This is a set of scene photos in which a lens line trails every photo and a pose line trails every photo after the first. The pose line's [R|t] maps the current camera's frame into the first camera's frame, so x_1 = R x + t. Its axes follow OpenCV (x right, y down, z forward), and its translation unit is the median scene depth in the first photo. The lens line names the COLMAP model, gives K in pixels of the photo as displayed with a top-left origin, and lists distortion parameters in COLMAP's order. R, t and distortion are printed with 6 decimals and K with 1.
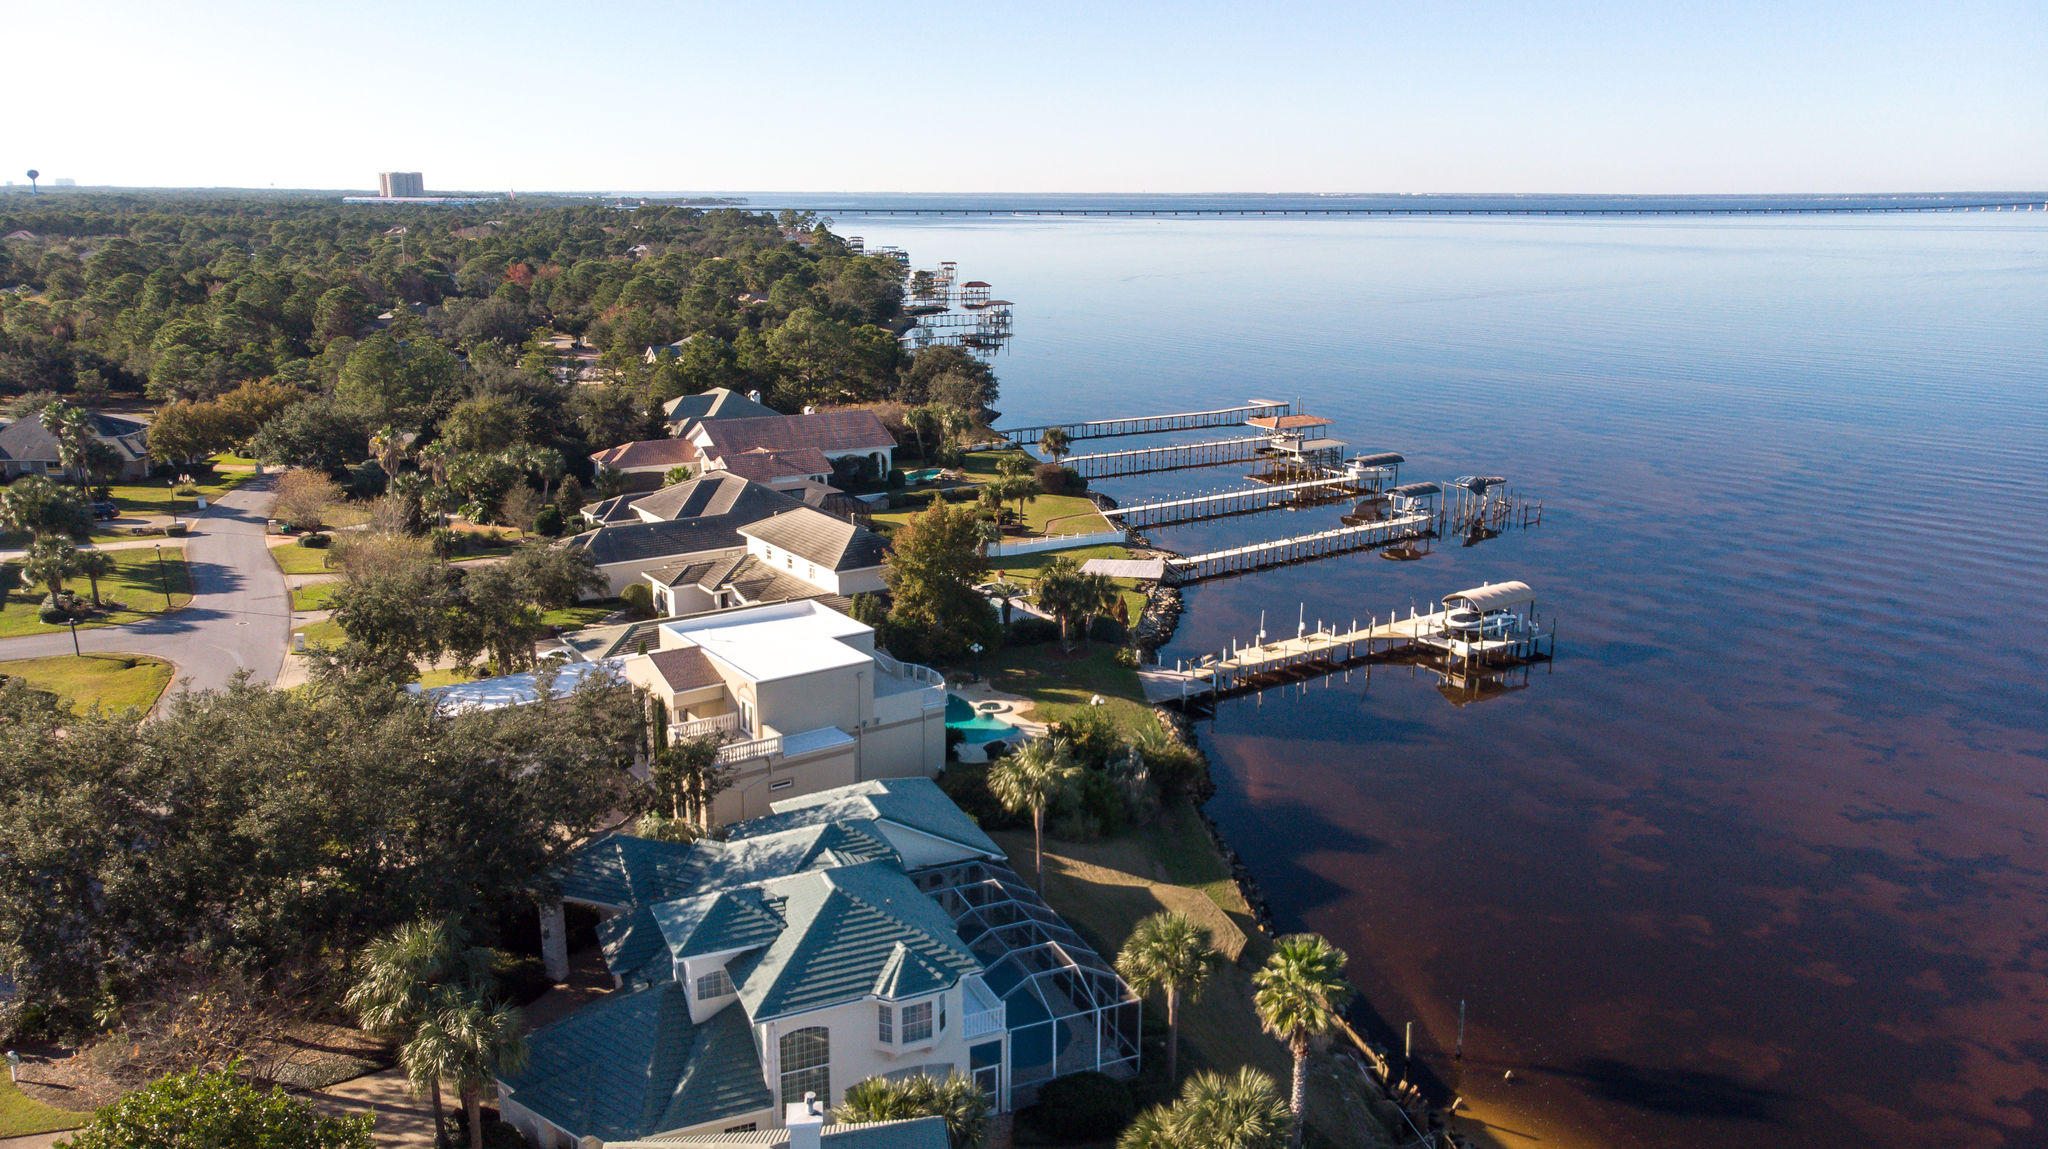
lens RADIAL K [[1506.4, 0, 1037.5], [0, 1506.4, 578.5], [0, 0, 1]] dist [0.014710, 0.024888]
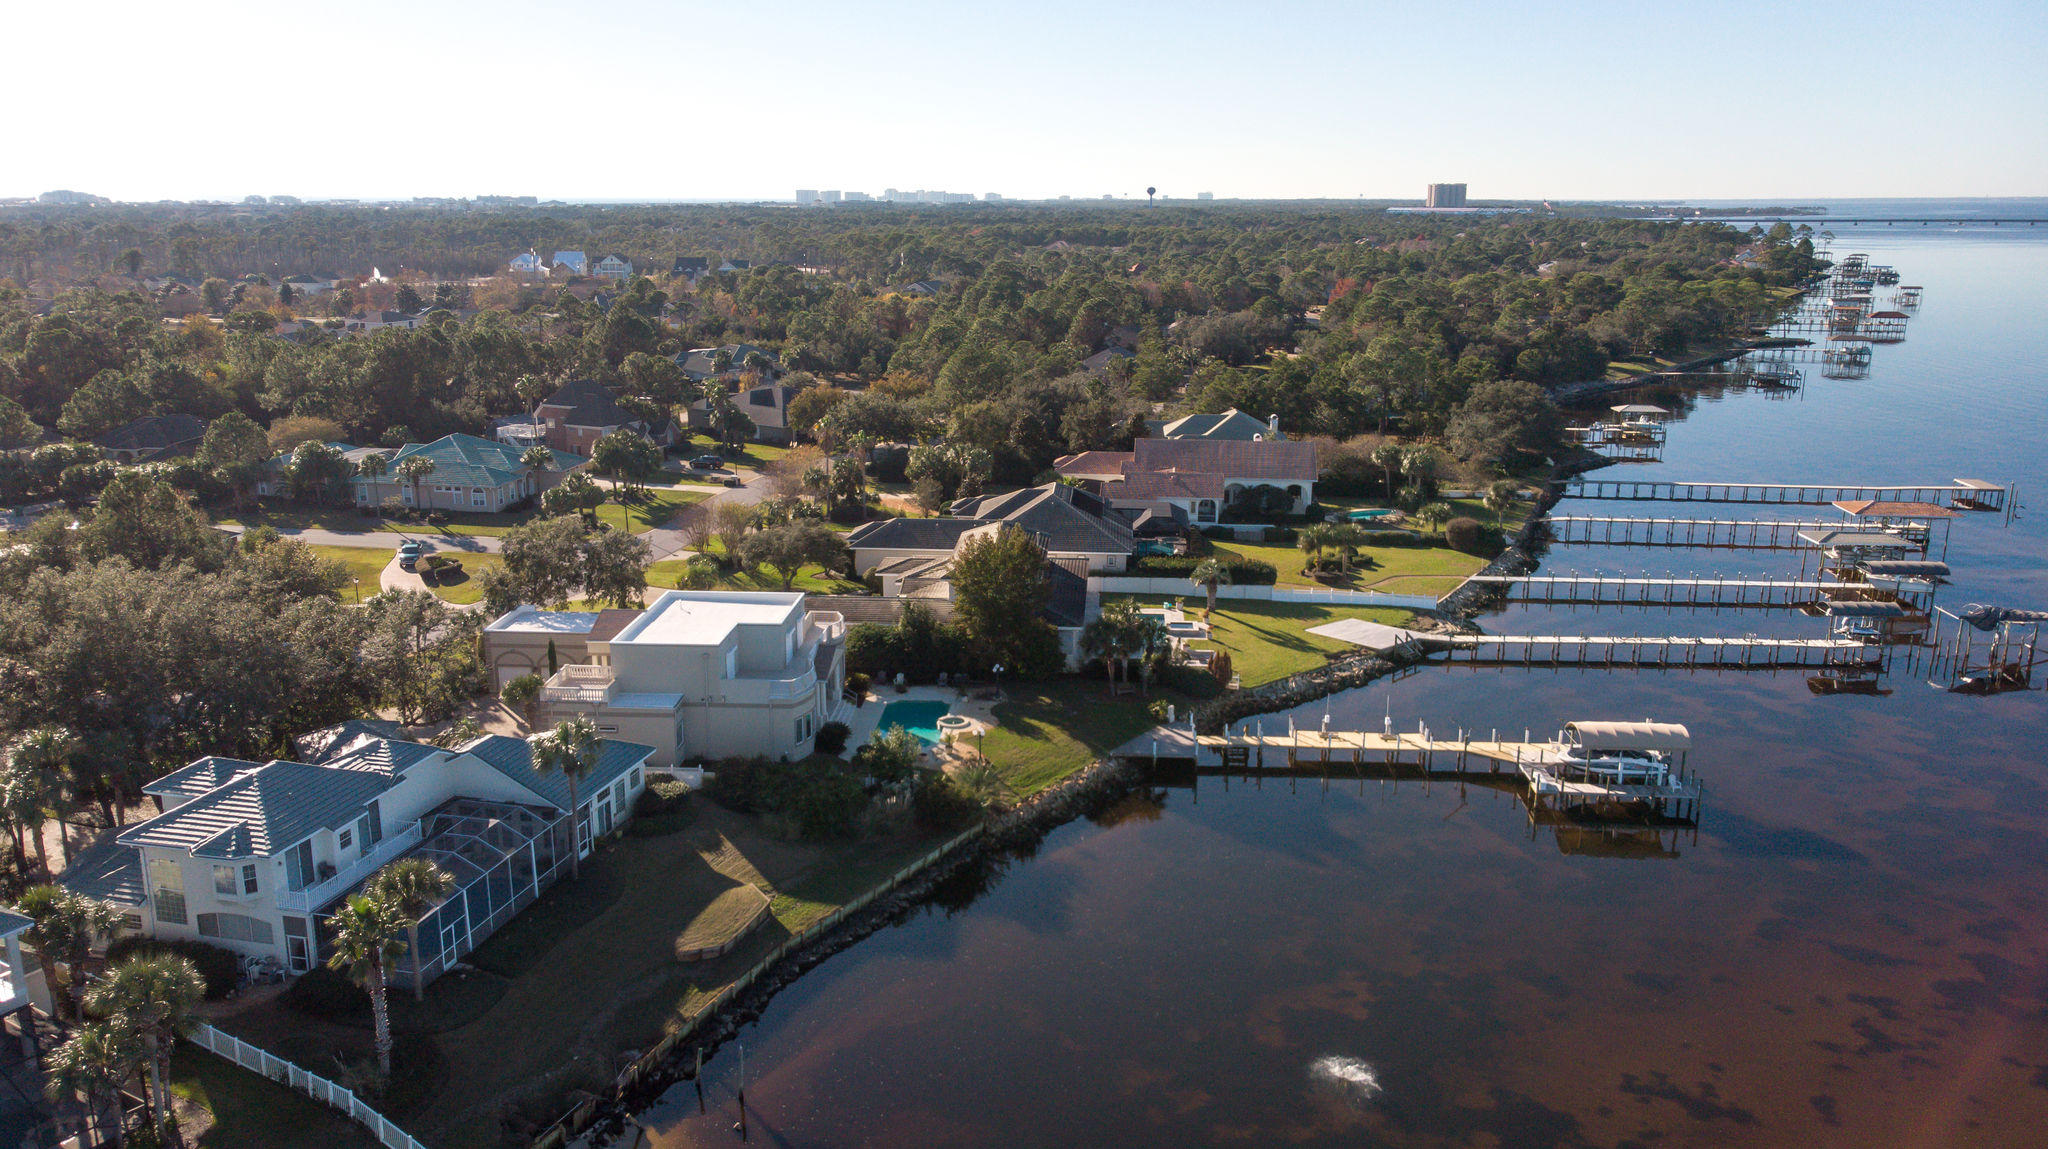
lens RADIAL K [[1506.4, 0, 1029.2], [0, 1506.4, 579.0], [0, 0, 1]] dist [0.014710, 0.024888]
pose [[0.782916, 0.151454, -0.603411, 0.524279], [-0.153917, 0.986917, 0.048009, -0.061140], [0.602787, 0.055288, 0.795984, 0.138258]]
